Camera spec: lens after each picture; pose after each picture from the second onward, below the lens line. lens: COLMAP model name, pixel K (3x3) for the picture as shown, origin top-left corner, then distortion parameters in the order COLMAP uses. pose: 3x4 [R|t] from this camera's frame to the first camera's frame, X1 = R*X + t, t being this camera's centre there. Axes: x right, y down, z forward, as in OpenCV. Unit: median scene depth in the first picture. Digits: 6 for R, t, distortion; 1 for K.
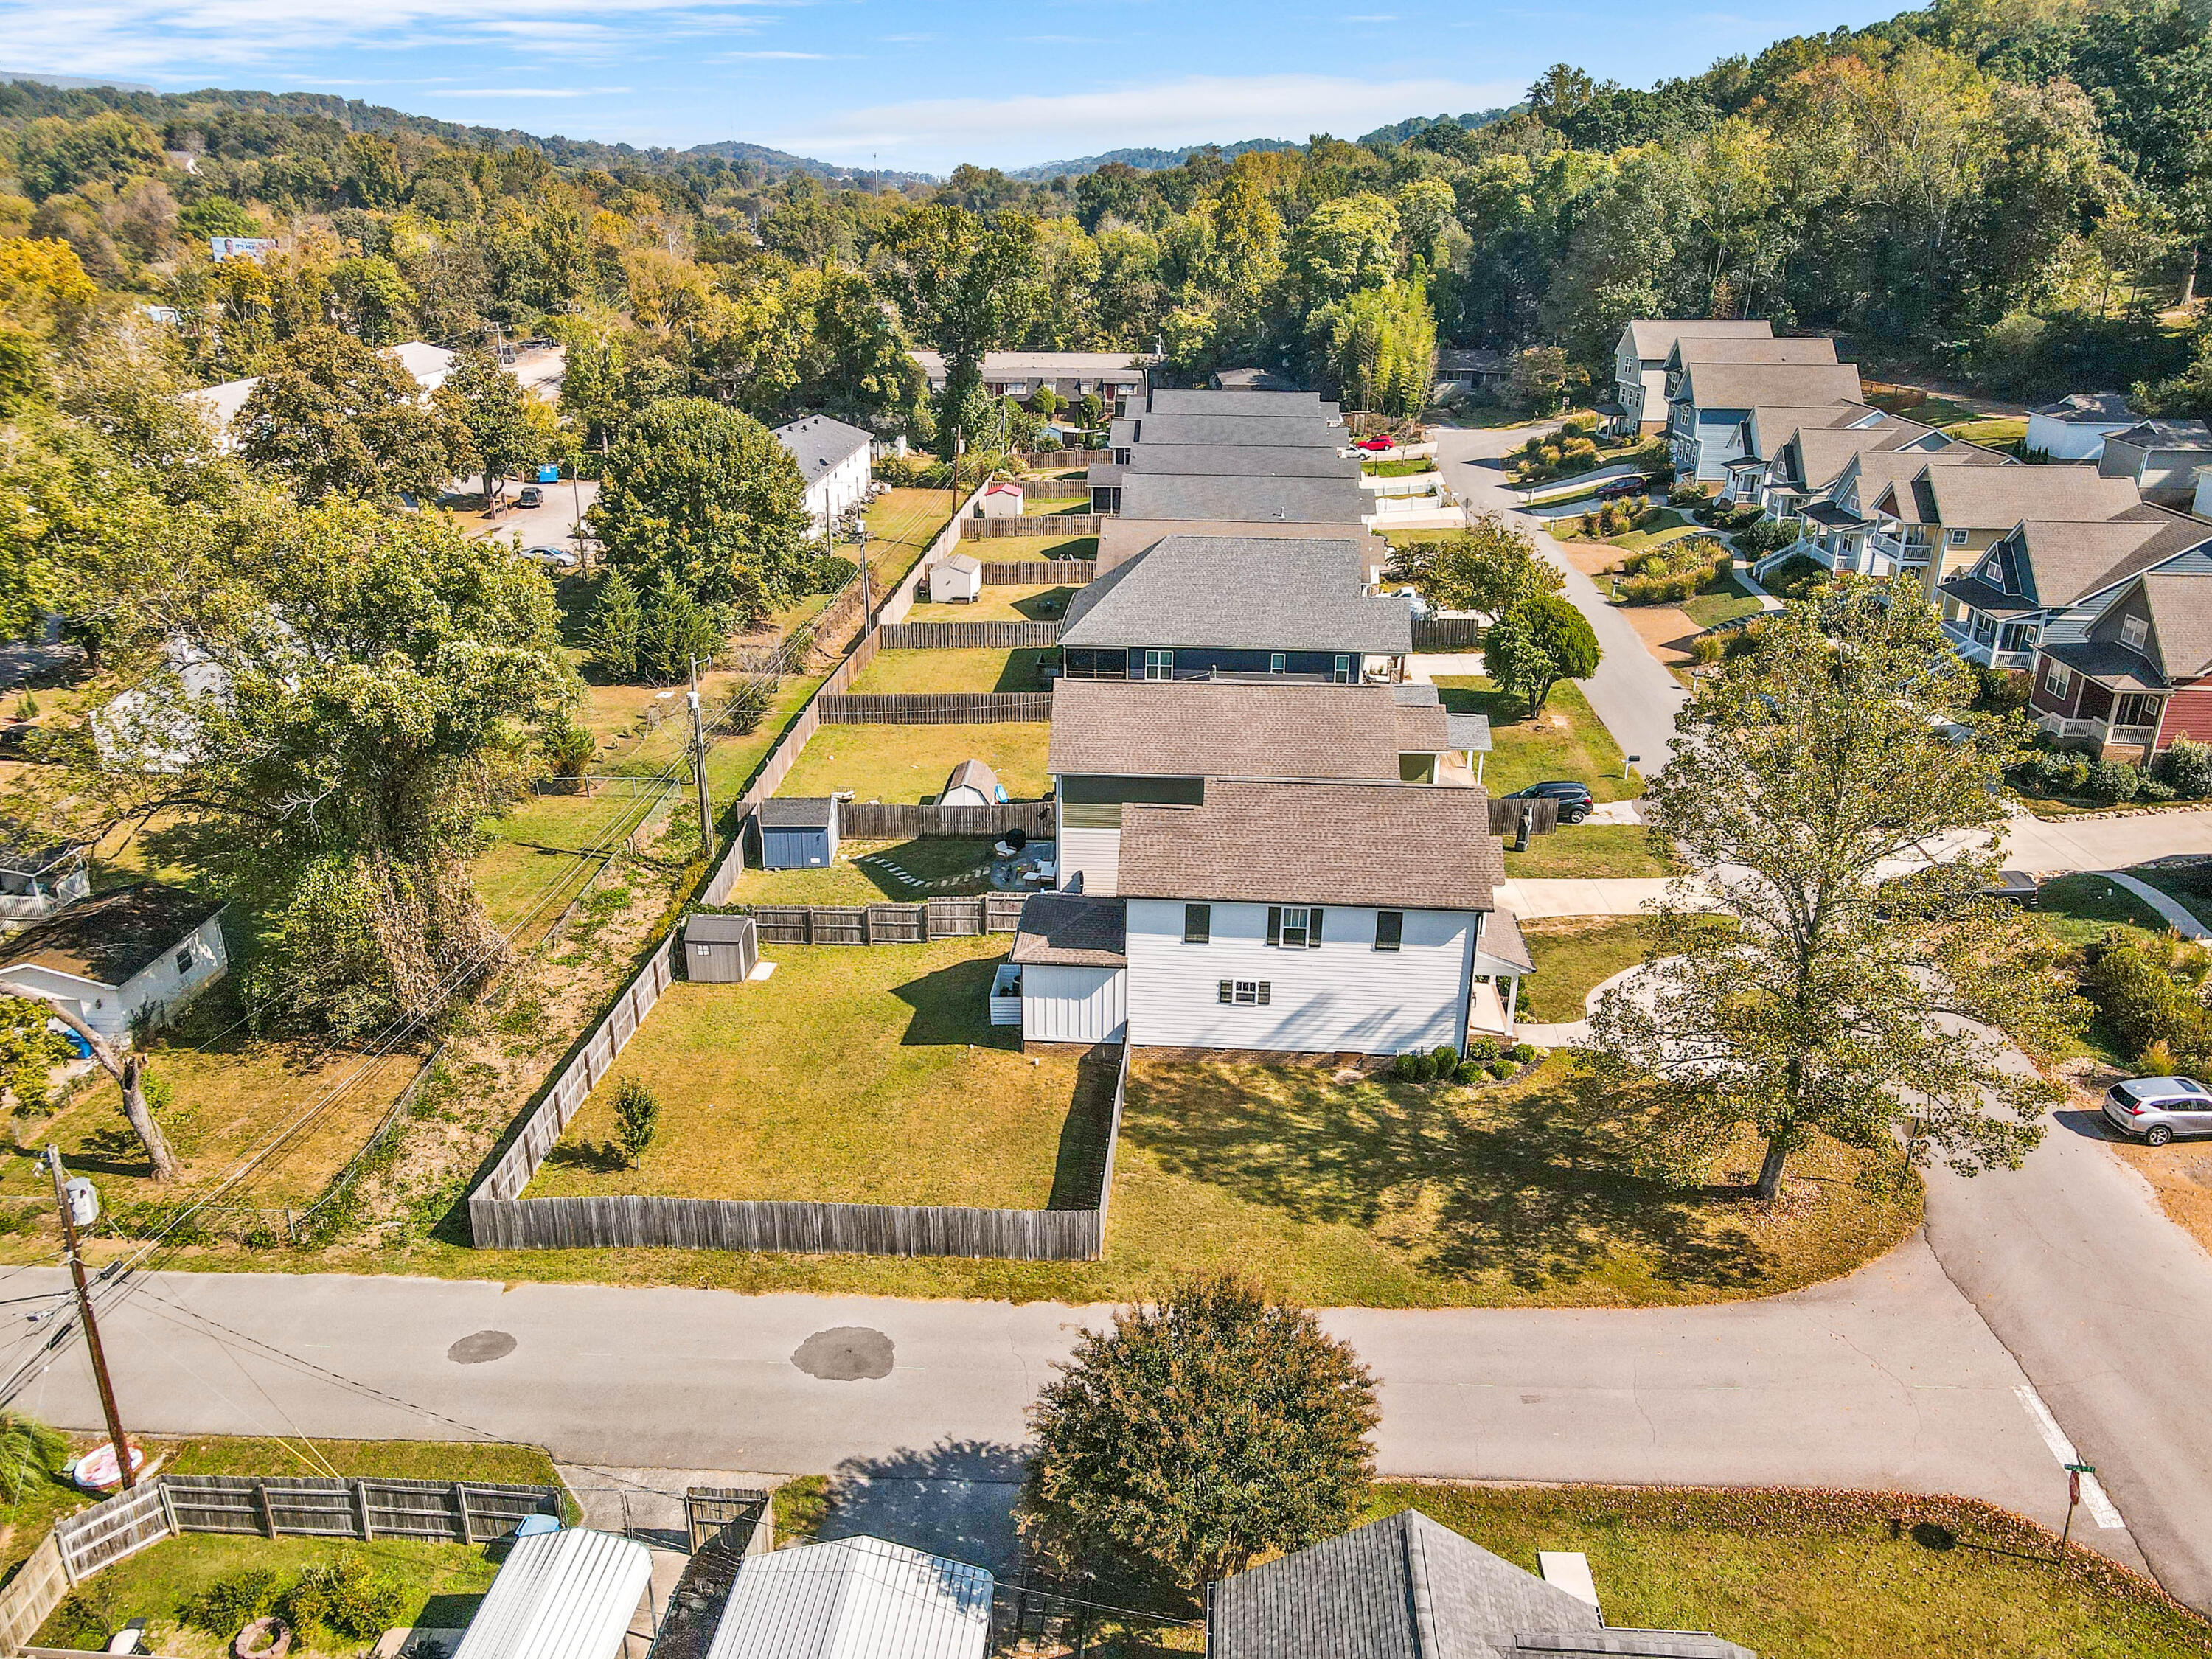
lens RADIAL K [[1634.5, 0, 1106.0], [0, 1634.5, 829.5], [0, 0, 1]] dist [0.004907, 0.006220]
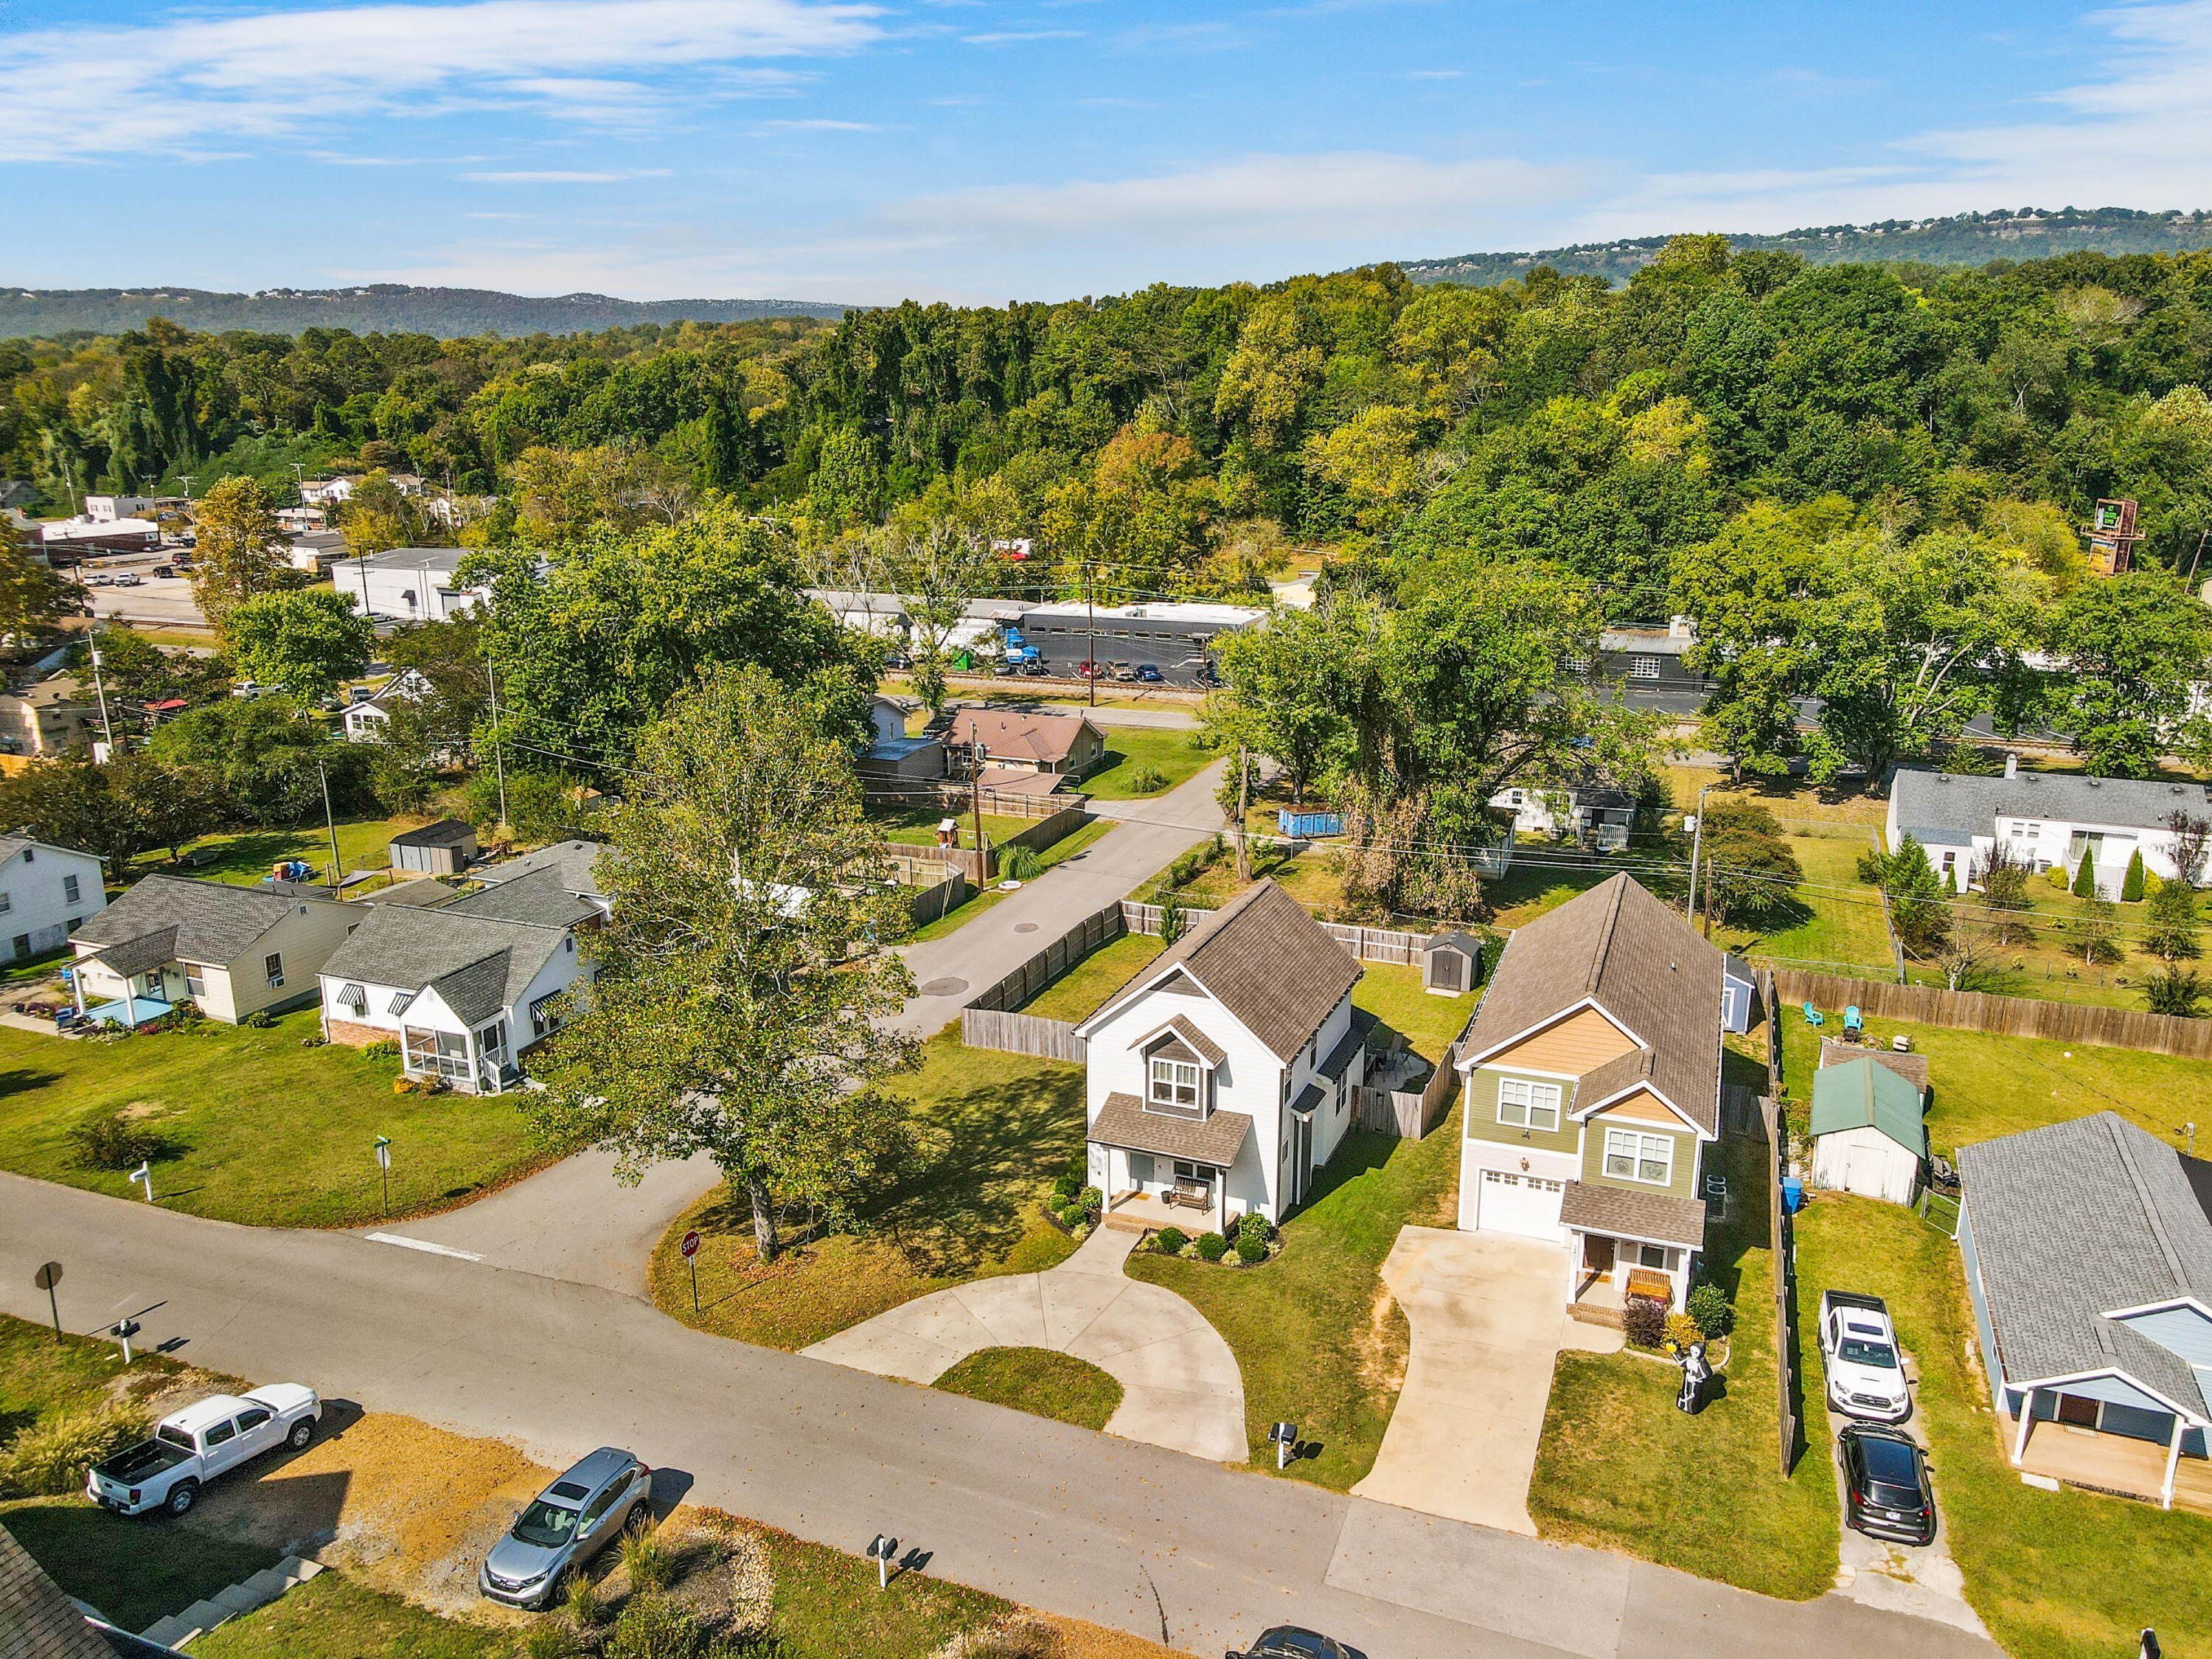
lens RADIAL K [[1621.8, 0, 1163.5], [0, 1621.8, 832.6], [0, 0, 1]] dist [-0.004822, -0.001407]
pose [[-0.284328, 0.242806, -0.927471, 1.054997], [-0.361718, 0.868736, 0.338318, -0.392803], [0.887873, 0.431676, -0.159178, 1.091017]]
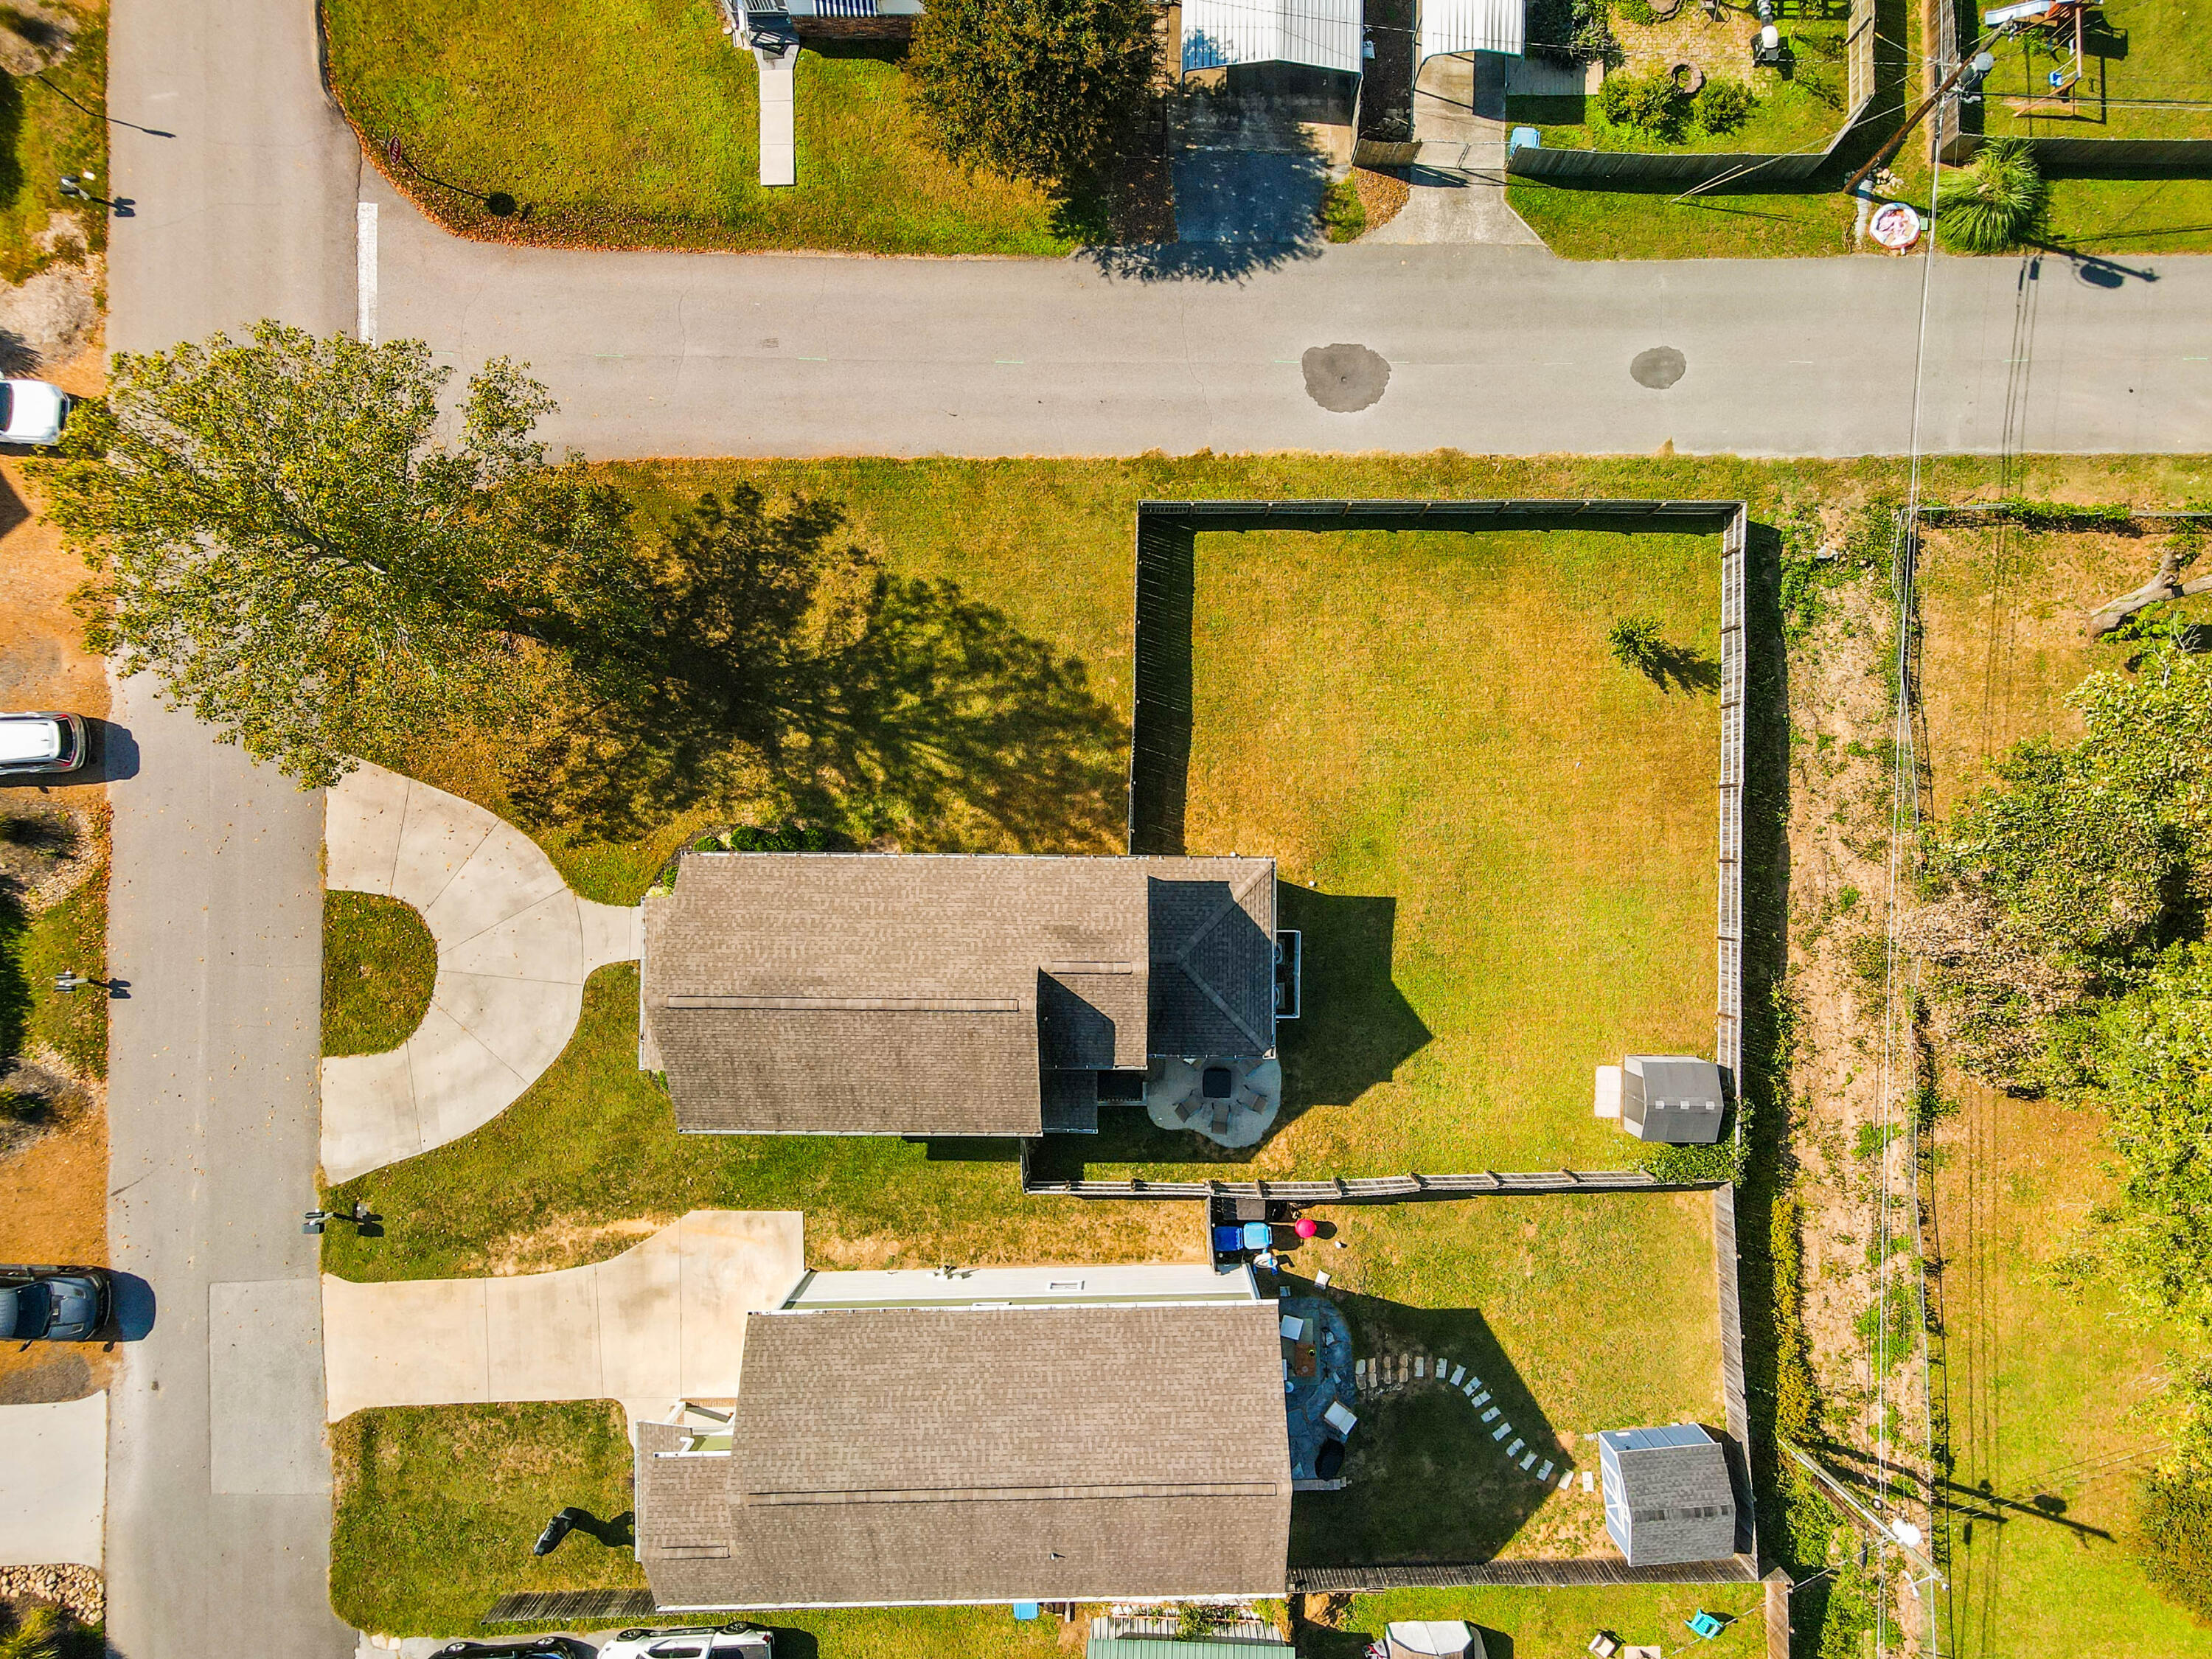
lens RADIAL K [[1607.7, 0, 1102.4], [0, 1607.7, 837.7], [0, 0, 1]] dist [0.007371, 0.005671]
pose [[-0.997820, 0.065871, 0.004040, 0.022475], [-0.020699, -0.370504, 0.928600, -0.659109], [0.062665, 0.926492, 0.371060, 0.666434]]
